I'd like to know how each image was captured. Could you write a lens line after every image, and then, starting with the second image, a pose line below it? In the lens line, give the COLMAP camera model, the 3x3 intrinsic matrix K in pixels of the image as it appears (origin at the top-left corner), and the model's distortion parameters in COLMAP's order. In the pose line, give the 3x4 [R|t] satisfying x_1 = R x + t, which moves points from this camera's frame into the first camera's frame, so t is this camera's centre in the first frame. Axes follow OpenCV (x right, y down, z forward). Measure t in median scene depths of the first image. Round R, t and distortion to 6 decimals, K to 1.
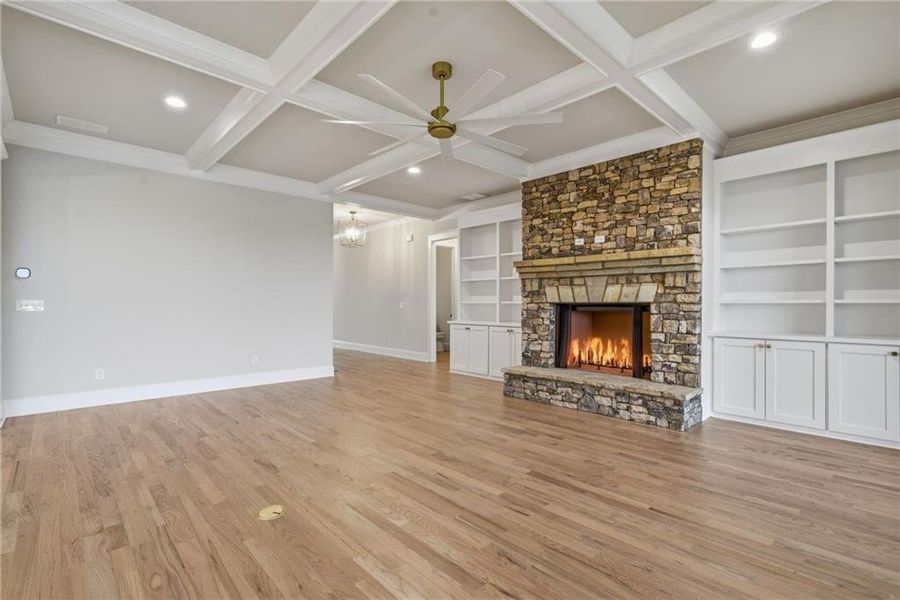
lens RADIAL K [[425.4, 0, 446.3], [0, 425.4, 304.0], [0, 0, 1]] dist [-0.002787, 0.000432]
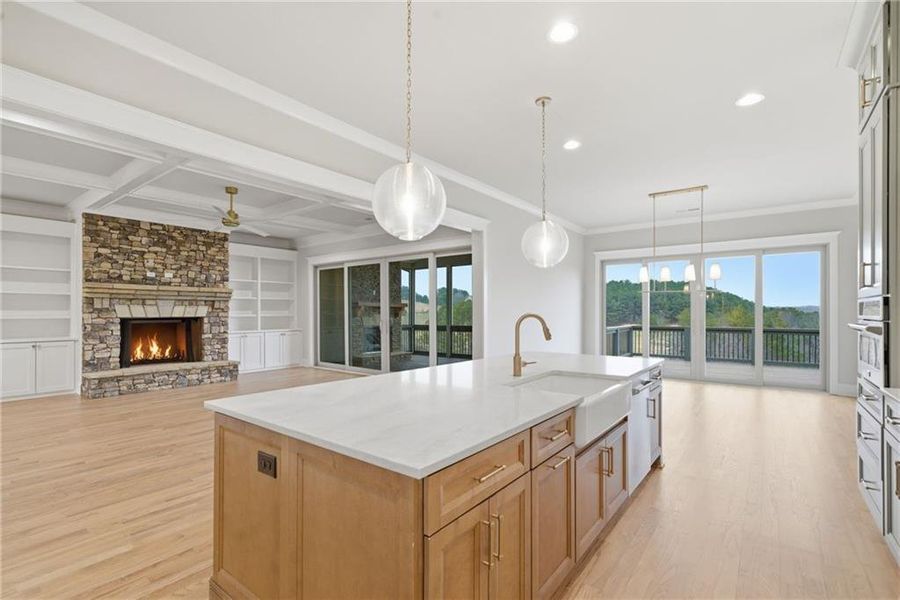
lens RADIAL K [[411.2, 0, 447.3], [0, 411.2, 306.9], [0, 0, 1]] dist [0.012682, 0.000280]
pose [[-0.156352, 0.011613, 0.987633, -1.252135], [0.002983, 0.999932, -0.011286, -0.020382], [-0.987697, 0.001182, -0.156376, 0.253063]]
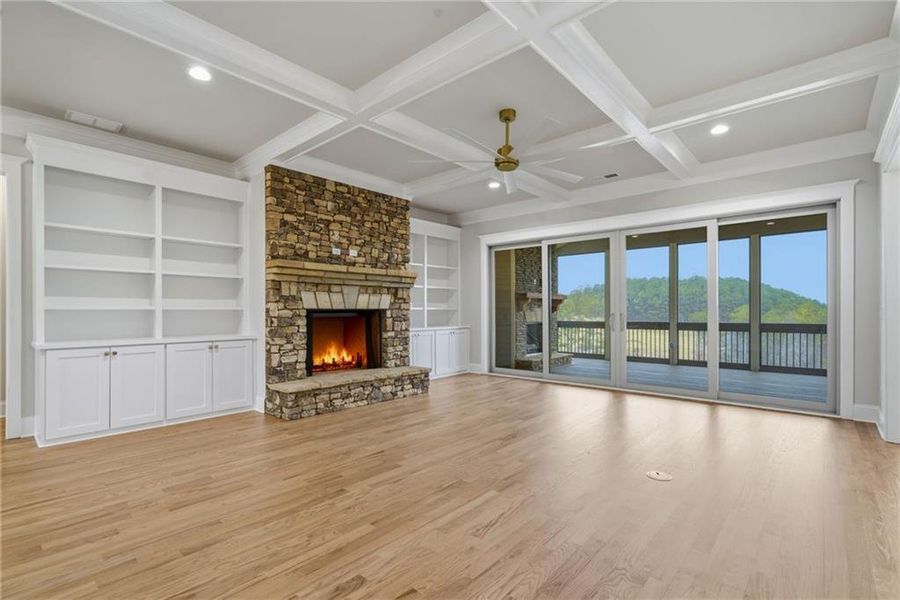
lens RADIAL K [[420.8, 0, 448.6], [0, 420.8, 305.0], [0, 0, 1]] dist [-0.003324, -0.000660]
pose [[-0.089042, 0.010701, 0.995970, -0.784342], [0.001022, 0.999943, -0.010653, -0.001484], [-0.996027, 0.000069, -0.089048, 0.851885]]
